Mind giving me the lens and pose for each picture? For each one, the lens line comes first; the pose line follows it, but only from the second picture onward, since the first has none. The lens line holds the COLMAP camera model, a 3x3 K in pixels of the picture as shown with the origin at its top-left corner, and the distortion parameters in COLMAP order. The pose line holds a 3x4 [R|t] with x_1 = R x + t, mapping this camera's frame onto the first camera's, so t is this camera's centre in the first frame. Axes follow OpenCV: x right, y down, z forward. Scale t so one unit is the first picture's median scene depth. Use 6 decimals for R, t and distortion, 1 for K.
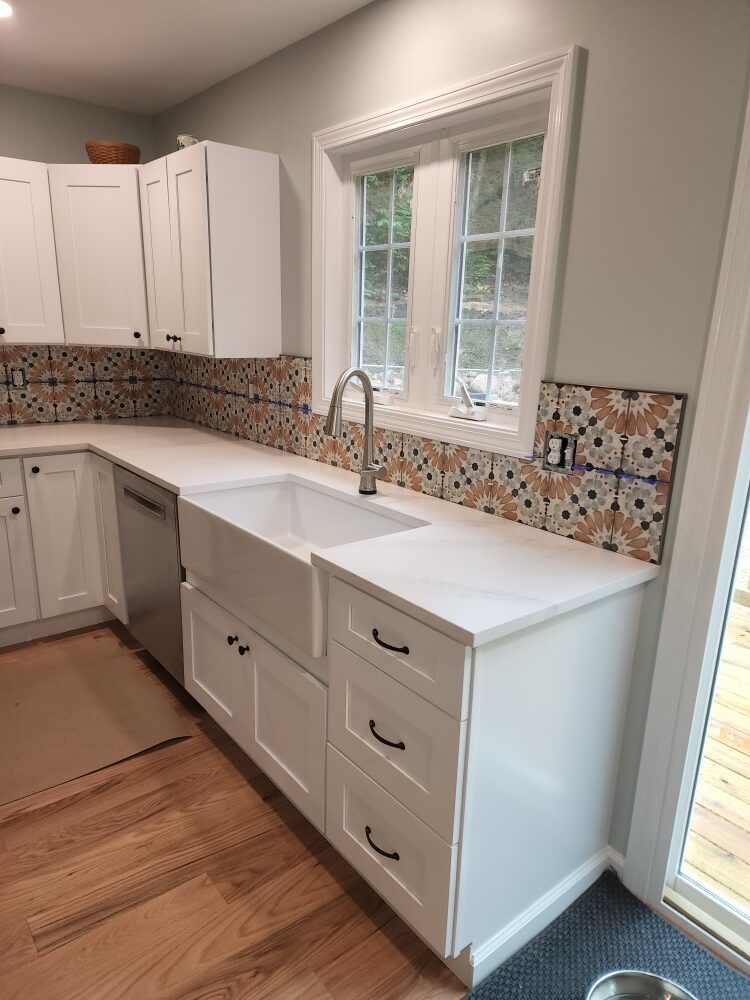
lens RADIAL K [[674.1, 0, 380.2], [0, 674.1, 506.2], [0, 0, 1]] dist [0.056835, -0.050330]
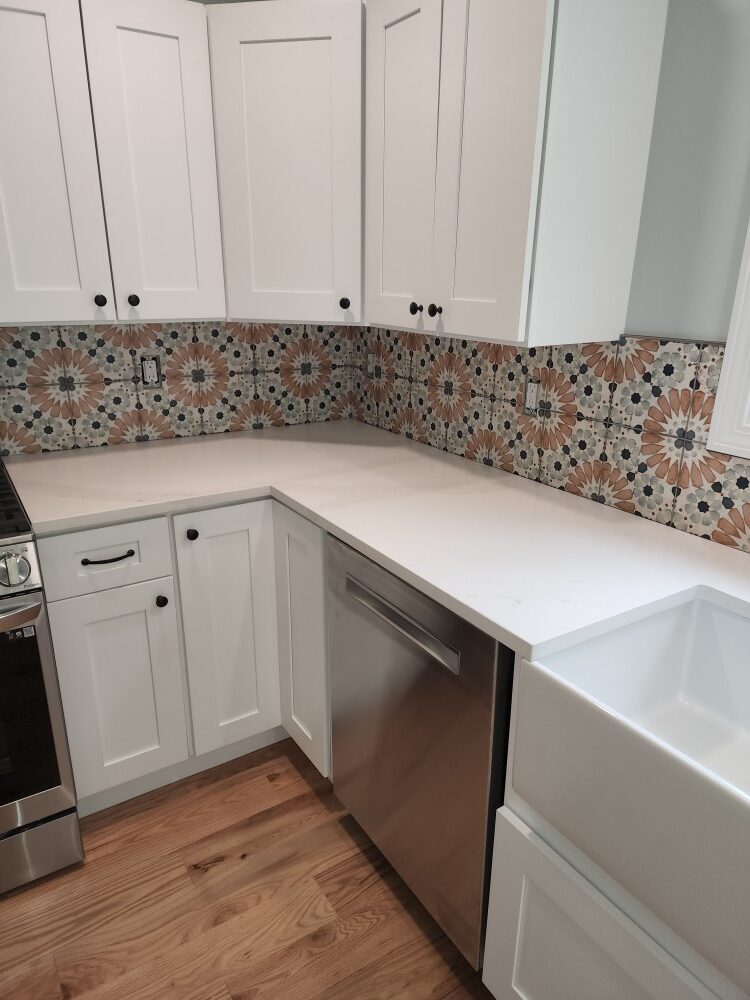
lens RADIAL K [[674.1, 0, 383.4], [0, 674.1, 504.8], [0, 0, 1]] dist [0.056835, -0.050330]
pose [[0.994478, 0.015490, -0.103796, -0.346365], [-0.009309, 0.998169, 0.059763, -0.147313], [0.104532, -0.058467, 0.992801, 0.534121]]
